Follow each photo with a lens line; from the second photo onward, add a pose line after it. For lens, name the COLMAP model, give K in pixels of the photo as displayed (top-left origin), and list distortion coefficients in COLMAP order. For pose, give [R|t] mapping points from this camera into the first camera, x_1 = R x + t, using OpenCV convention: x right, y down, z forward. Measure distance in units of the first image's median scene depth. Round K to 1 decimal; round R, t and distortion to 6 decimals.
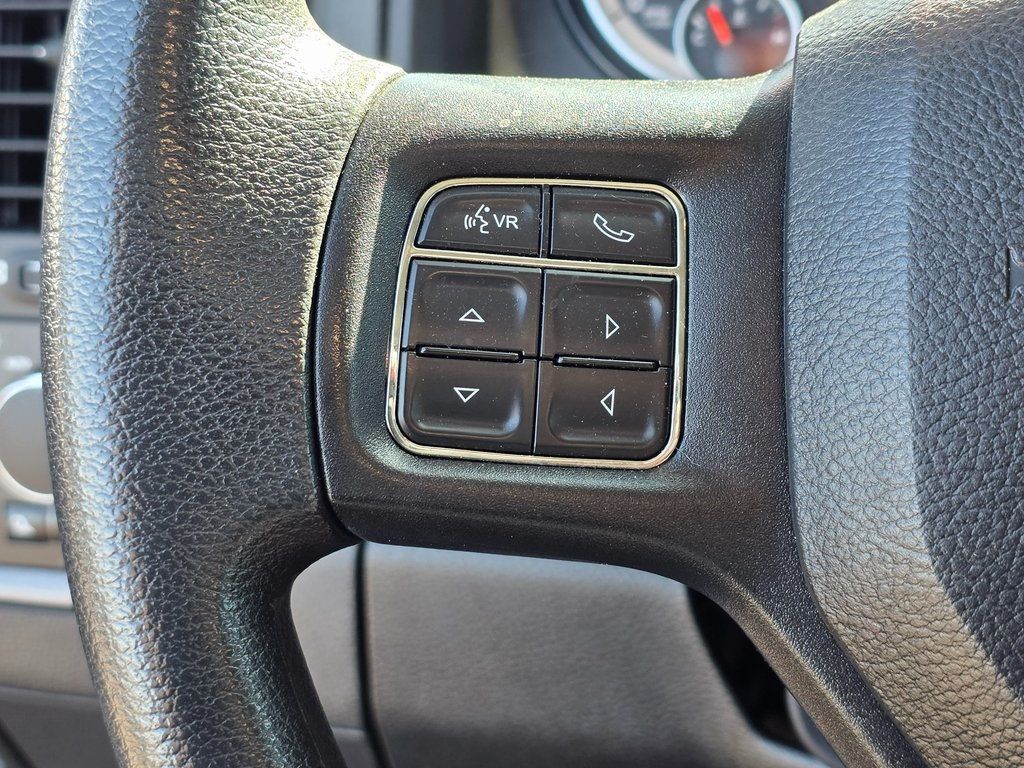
lens RADIAL K [[1720.1, 0, 511.6], [0, 1720.1, 381.0], [0, 0, 1]] dist [0.093824, 0.000000]
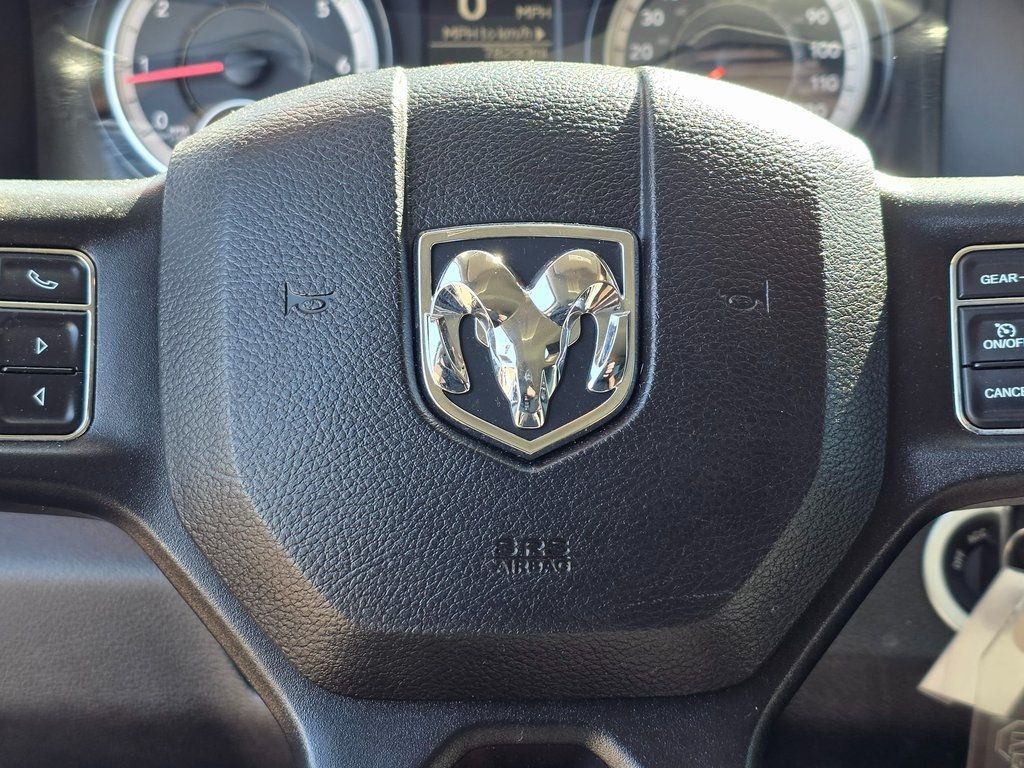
lens RADIAL K [[1720.1, 0, 488.2], [0, 1720.1, 386.7], [0, 0, 1]] dist [0.093824, 0.000000]
pose [[0.983908, -0.038515, 0.174473, 0.174836], [0.048373, 0.997443, -0.052600, 0.100478], [-0.172001, 0.060194, 0.983256, -0.525020]]
